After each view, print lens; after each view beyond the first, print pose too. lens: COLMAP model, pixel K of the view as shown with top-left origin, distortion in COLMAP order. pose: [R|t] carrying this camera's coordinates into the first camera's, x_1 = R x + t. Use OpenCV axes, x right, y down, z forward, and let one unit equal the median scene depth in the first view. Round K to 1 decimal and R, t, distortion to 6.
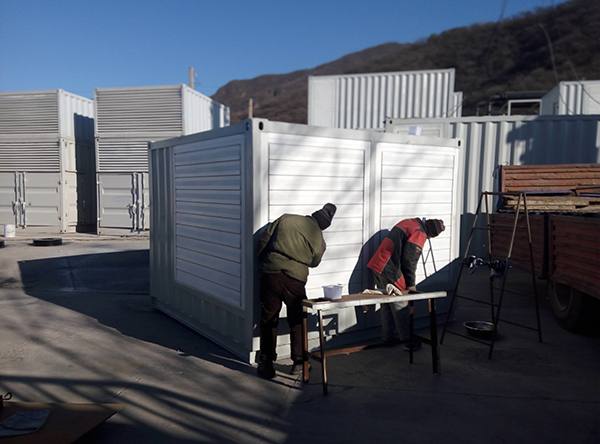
lens RADIAL K [[522.8, 0, 300.0], [0, 522.8, 237.3], [0, 0, 1]] dist [0.258588, -0.333338]
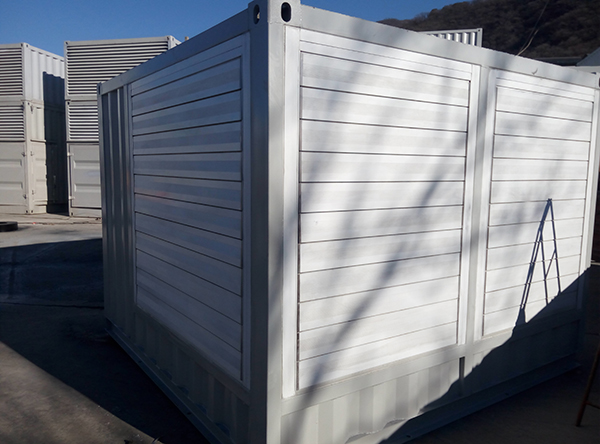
lens RADIAL K [[520.8, 0, 308.6], [0, 520.8, 233.1], [0, 0, 1]] dist [0.167017, -0.212662]
pose [[0.999767, 0.003019, 0.021396, -0.018412], [-0.003781, 0.999357, 0.035657, -0.009284], [-0.021274, -0.035730, 0.999135, 0.152983]]
